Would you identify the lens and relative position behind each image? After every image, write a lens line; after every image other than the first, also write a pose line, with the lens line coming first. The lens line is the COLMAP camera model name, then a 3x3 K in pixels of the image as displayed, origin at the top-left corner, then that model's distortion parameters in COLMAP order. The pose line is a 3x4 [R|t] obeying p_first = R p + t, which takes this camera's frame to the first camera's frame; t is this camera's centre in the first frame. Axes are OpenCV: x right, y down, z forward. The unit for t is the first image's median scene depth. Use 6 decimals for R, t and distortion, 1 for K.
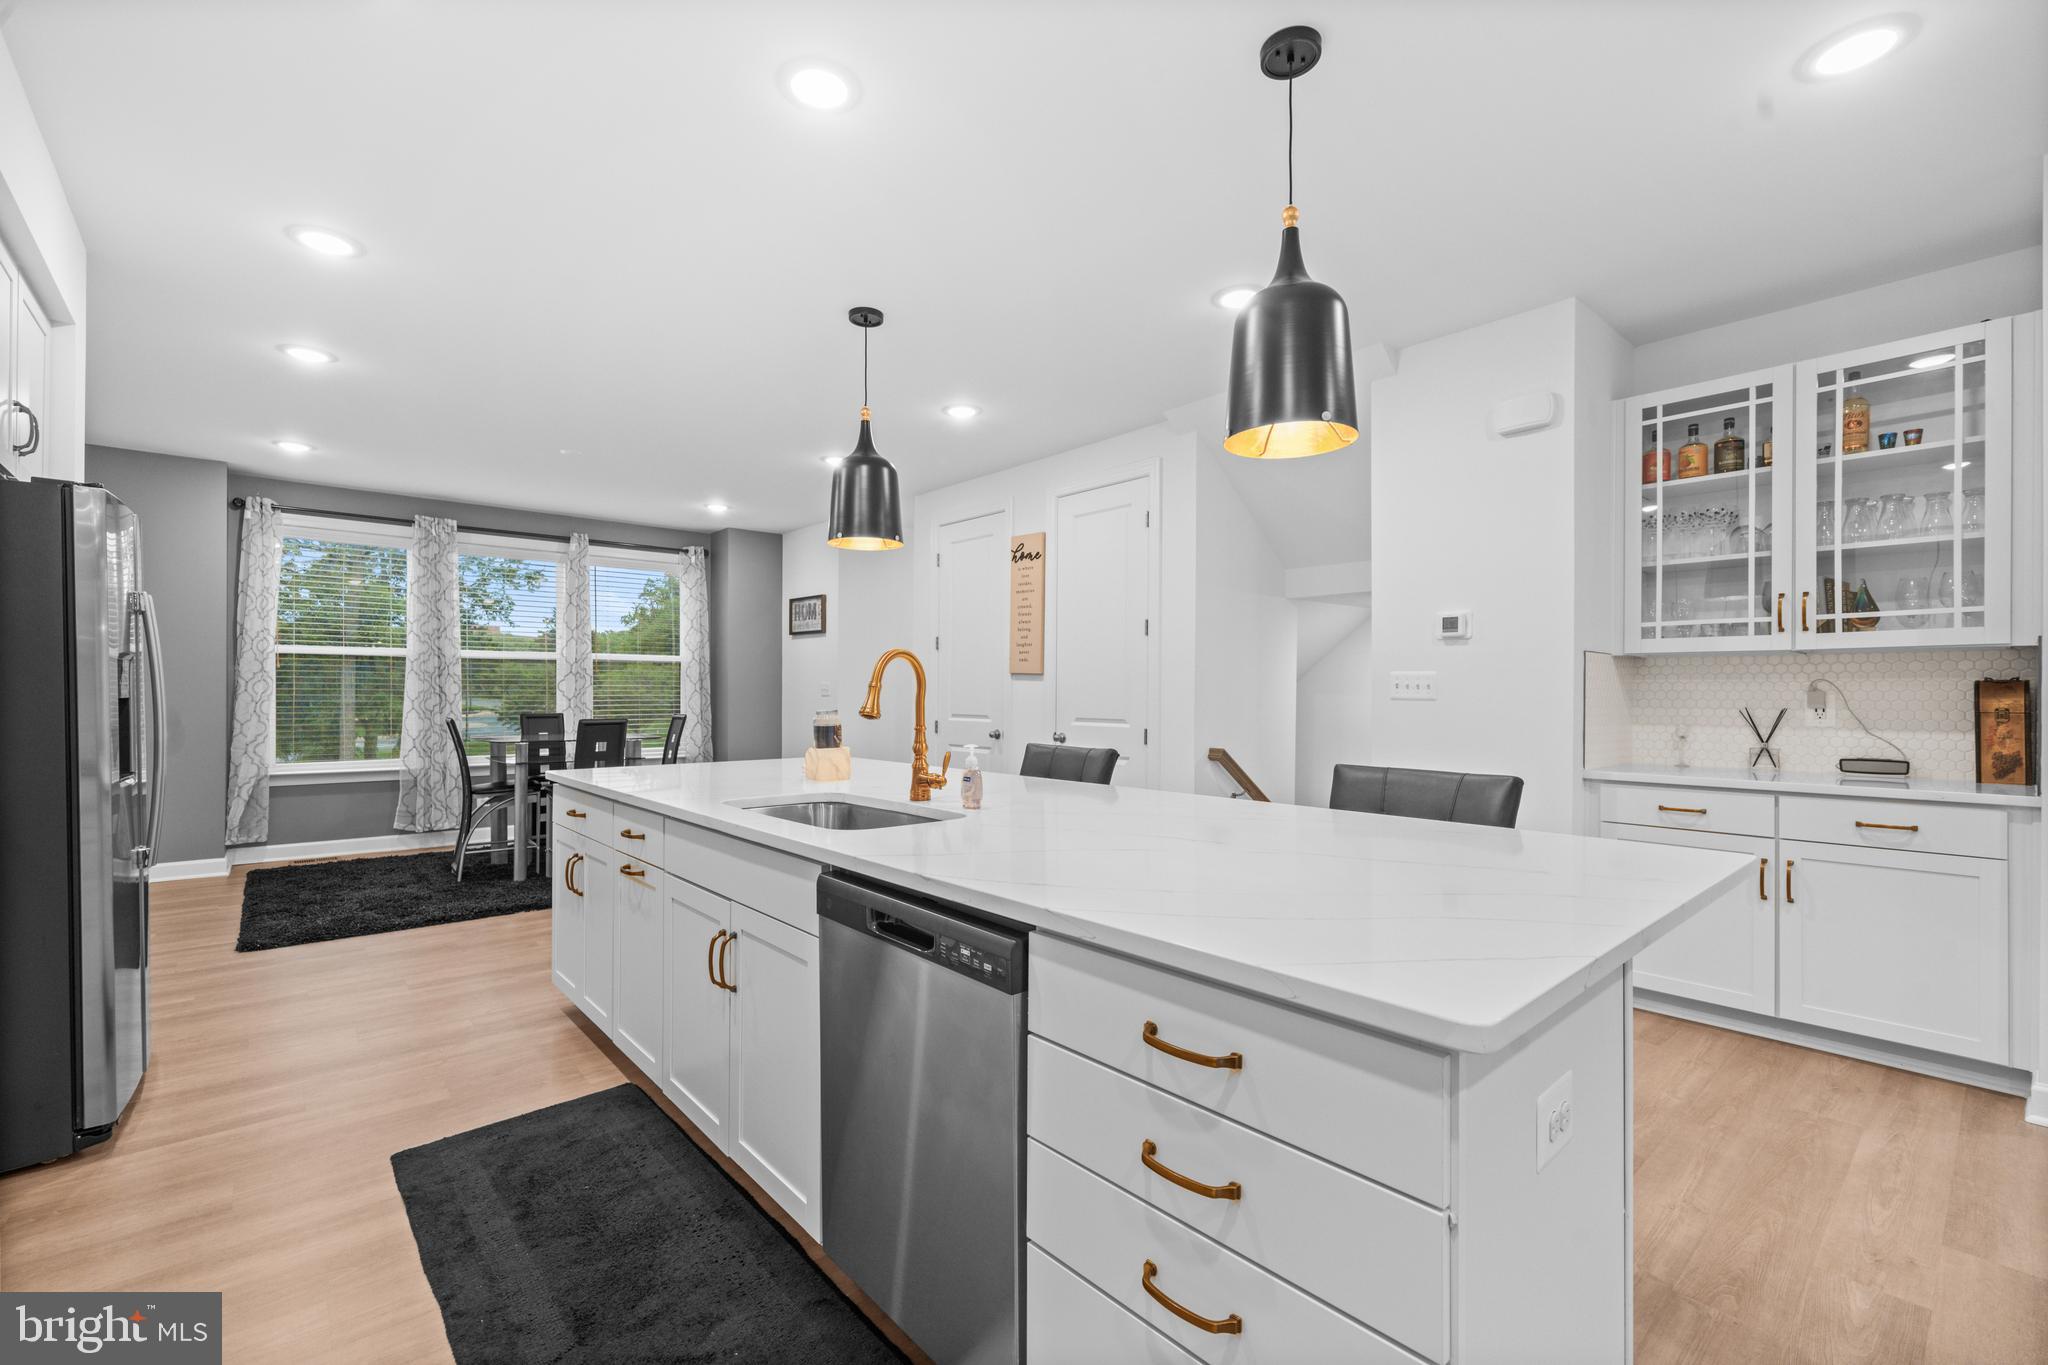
lens RADIAL K [[872.5, 0, 1023.7], [0, 872.5, 693.9], [0, 0, 1]] dist [0.000088, -0.000173]
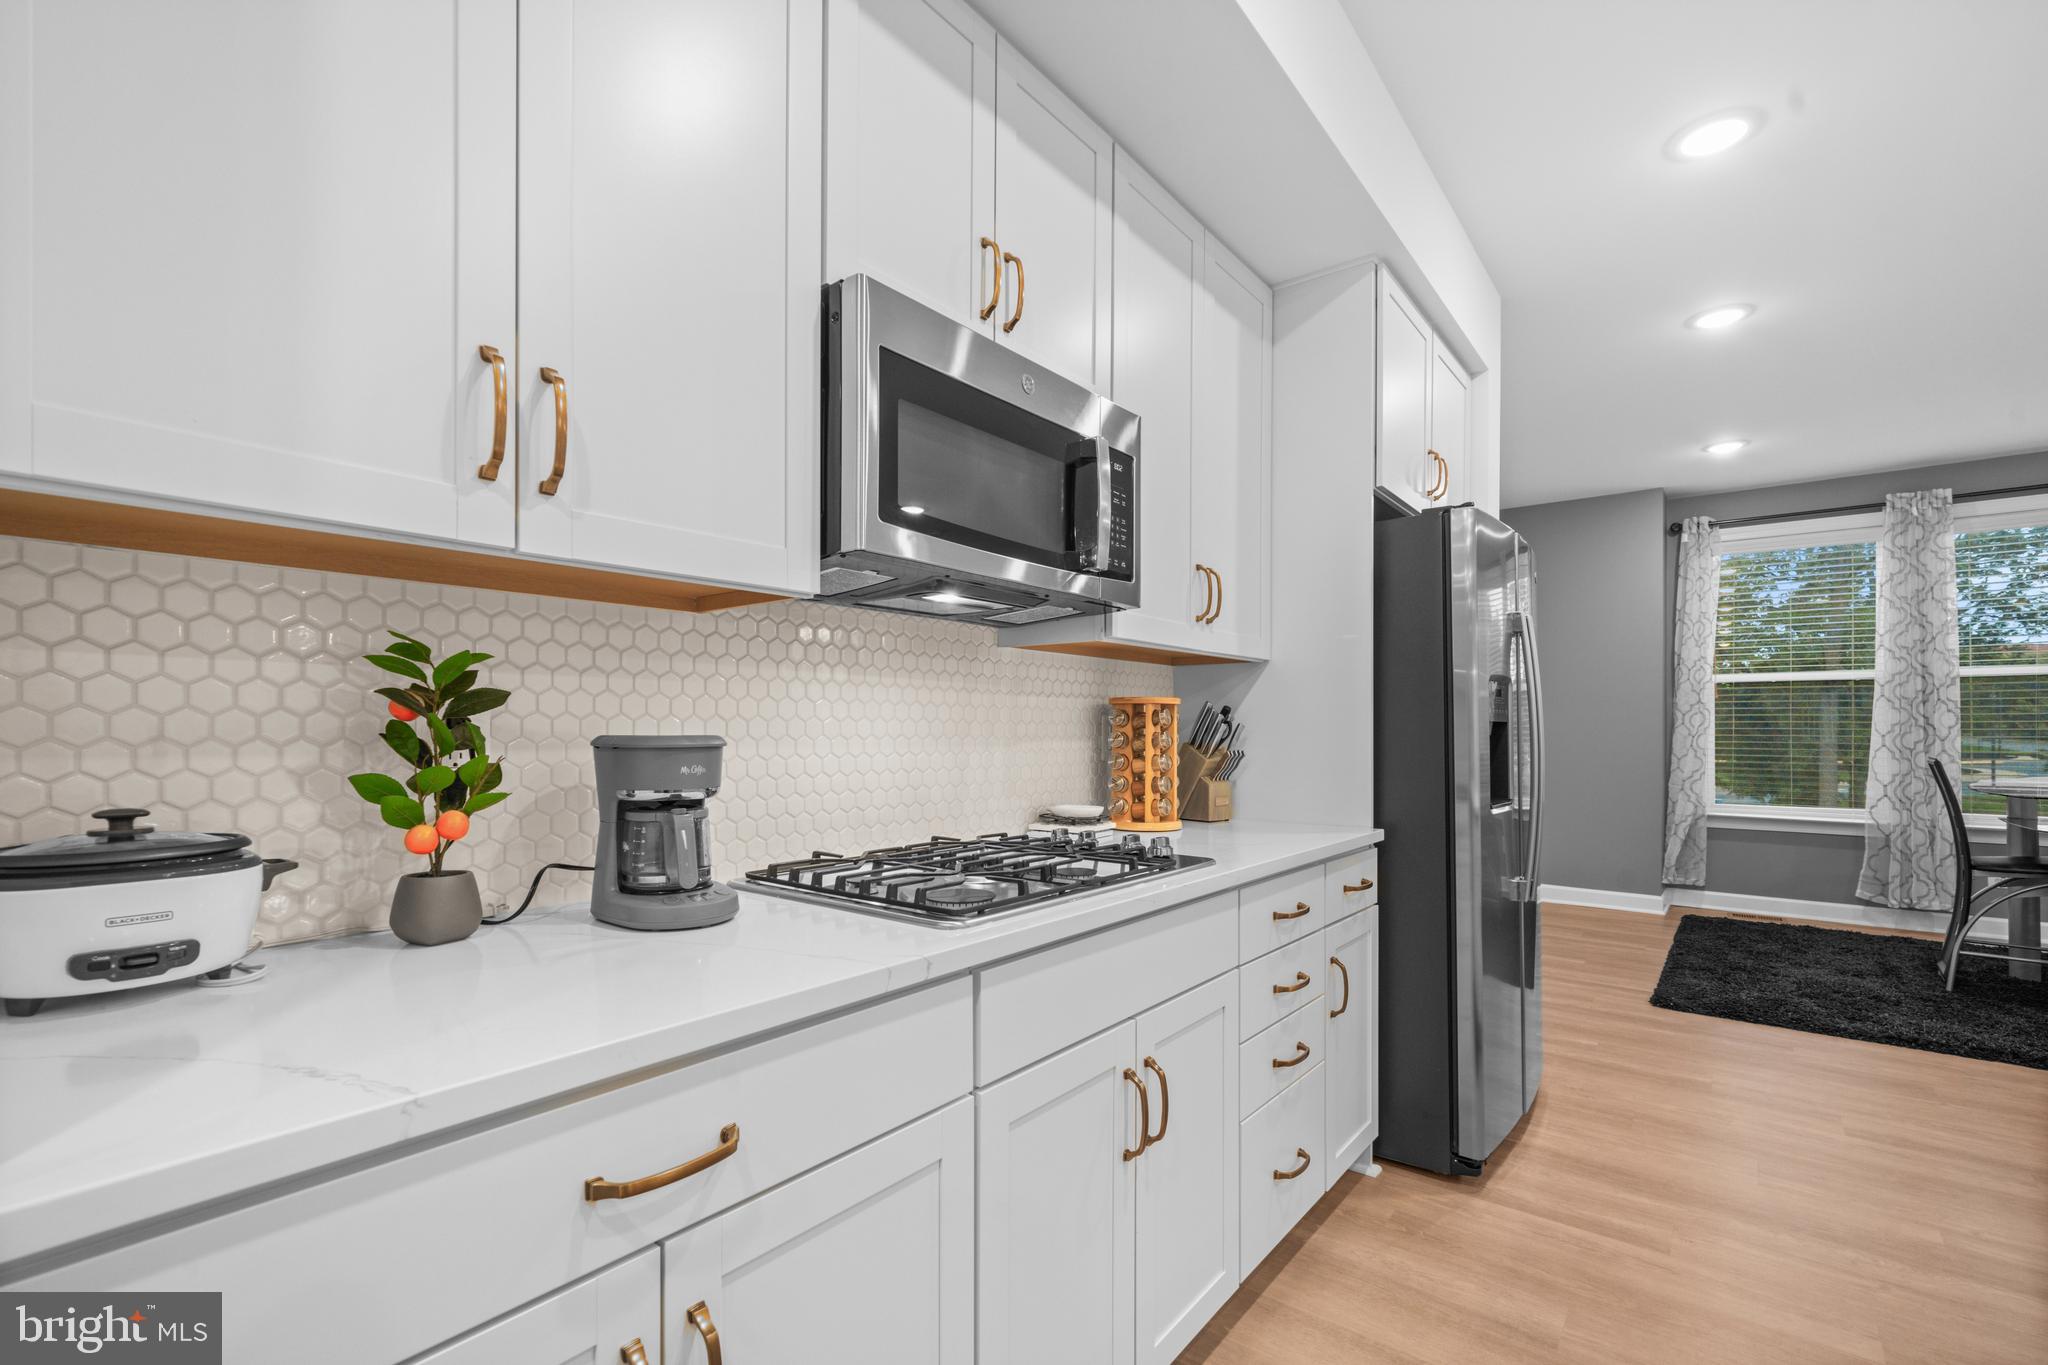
lens RADIAL K [[896.9, 0, 1023.8], [0, 896.9, 729.4], [0, 0, 1]] dist [0.002110, 0.000175]
pose [[0.178100, -0.003893, -0.984005, -0.057256], [-0.000913, 0.999991, -0.004122, 0.007016], [0.984012, 0.001632, 0.178095, 0.119071]]
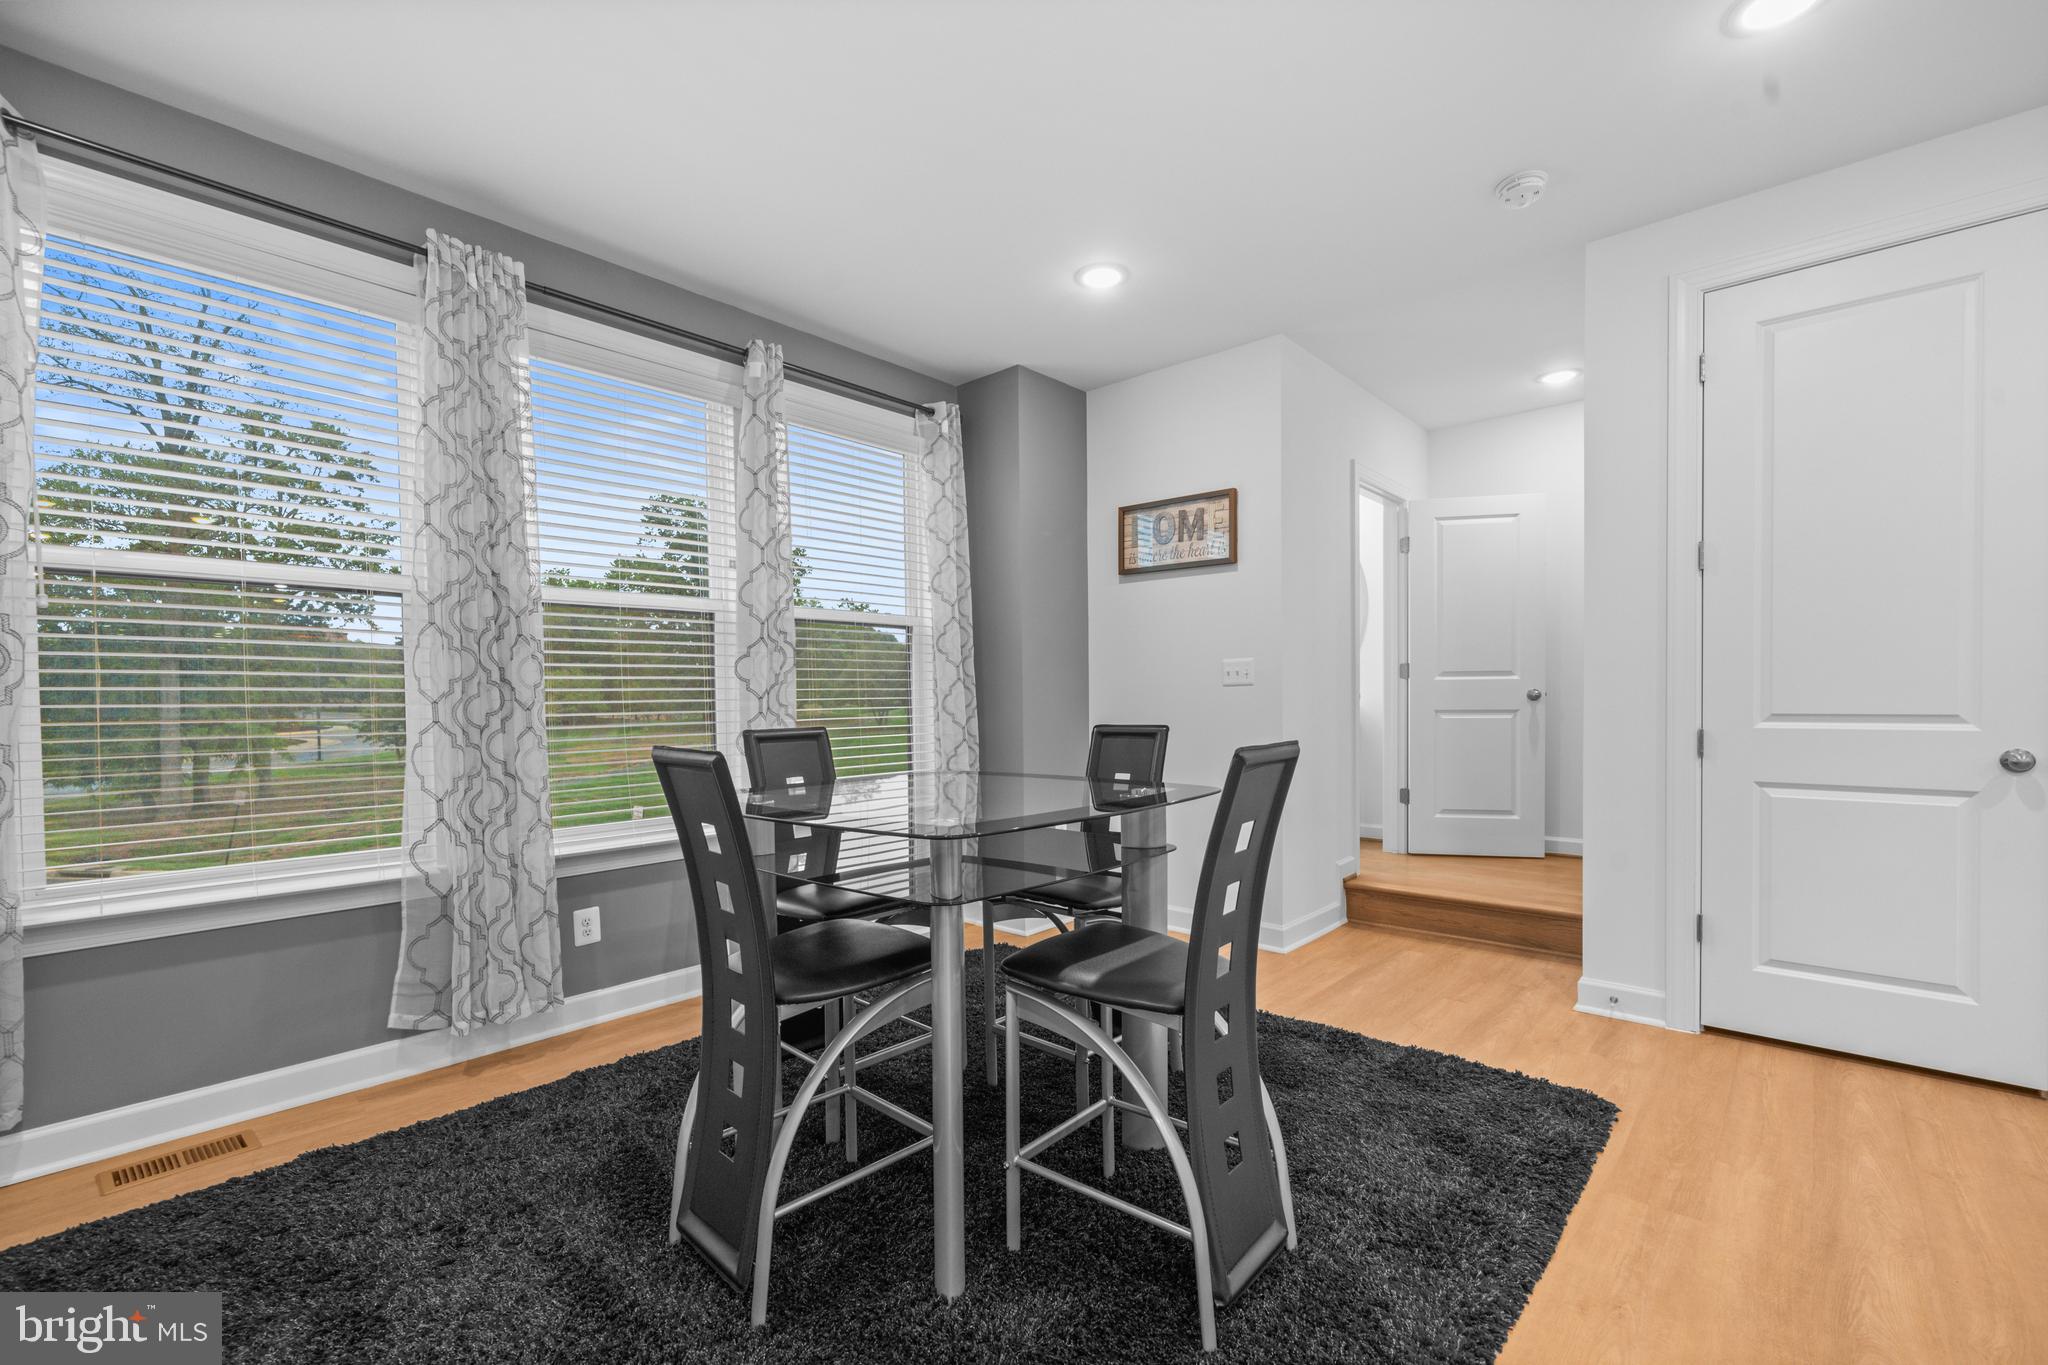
lens RADIAL K [[879.1, 0, 1020.7], [0, 879.1, 713.6], [0, 0, 1]] dist [0.000520, 0.000345]
pose [[0.993636, -0.013666, 0.111811, -0.526836], [0.011850, 0.999787, 0.016896, 0.010628], [-0.112018, -0.015464, 0.993586, 0.630353]]
